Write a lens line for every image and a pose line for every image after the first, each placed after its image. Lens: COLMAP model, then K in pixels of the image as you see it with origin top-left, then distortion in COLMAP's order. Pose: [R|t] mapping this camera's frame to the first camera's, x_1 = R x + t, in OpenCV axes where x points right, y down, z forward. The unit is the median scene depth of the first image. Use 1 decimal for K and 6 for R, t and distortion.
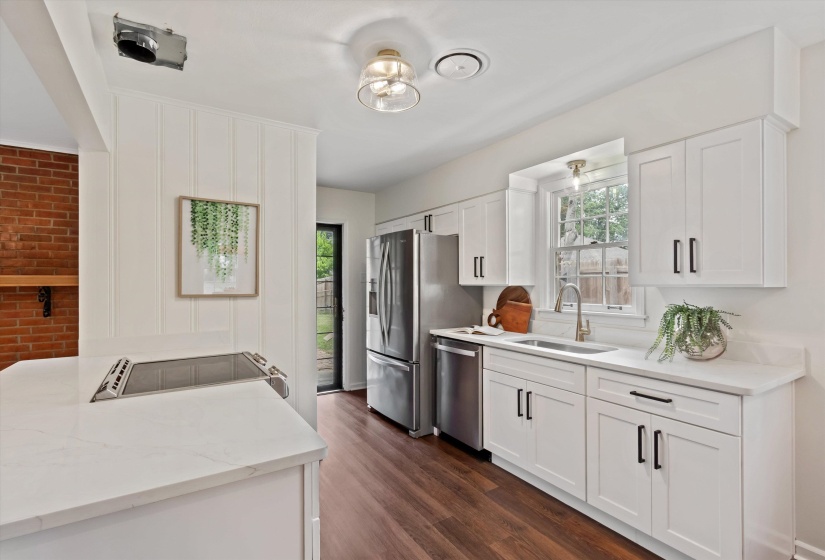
lens RADIAL K [[381.8, 0, 414.0], [0, 381.8, 282.4], [0, 0, 1]] dist [0.004988, 0.000461]
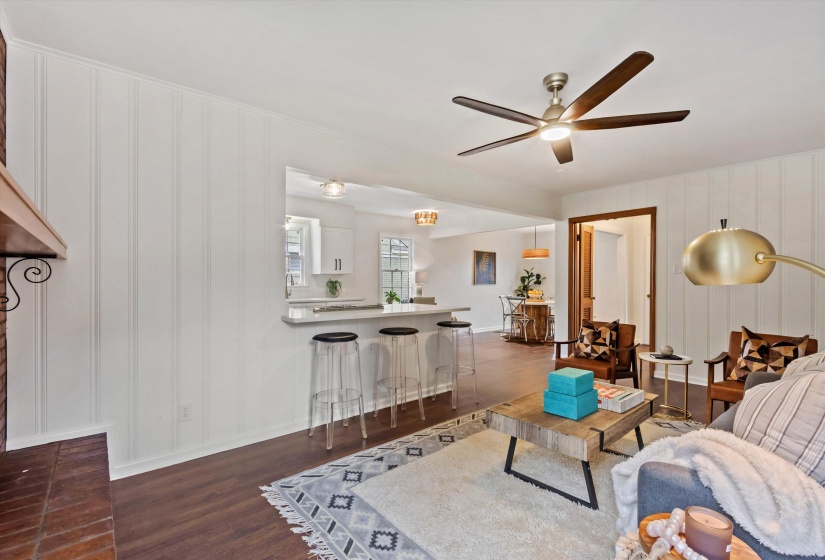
lens RADIAL K [[381.8, 0, 414.0], [0, 381.8, 282.4], [0, 0, 1]] dist [0.004988, 0.000461]
pose [[-0.139771, -0.000138, 0.990184, -1.585753], [-0.003788, 0.999993, -0.000395, 0.050184], [-0.990177, -0.003806, -0.139771, 0.501761]]
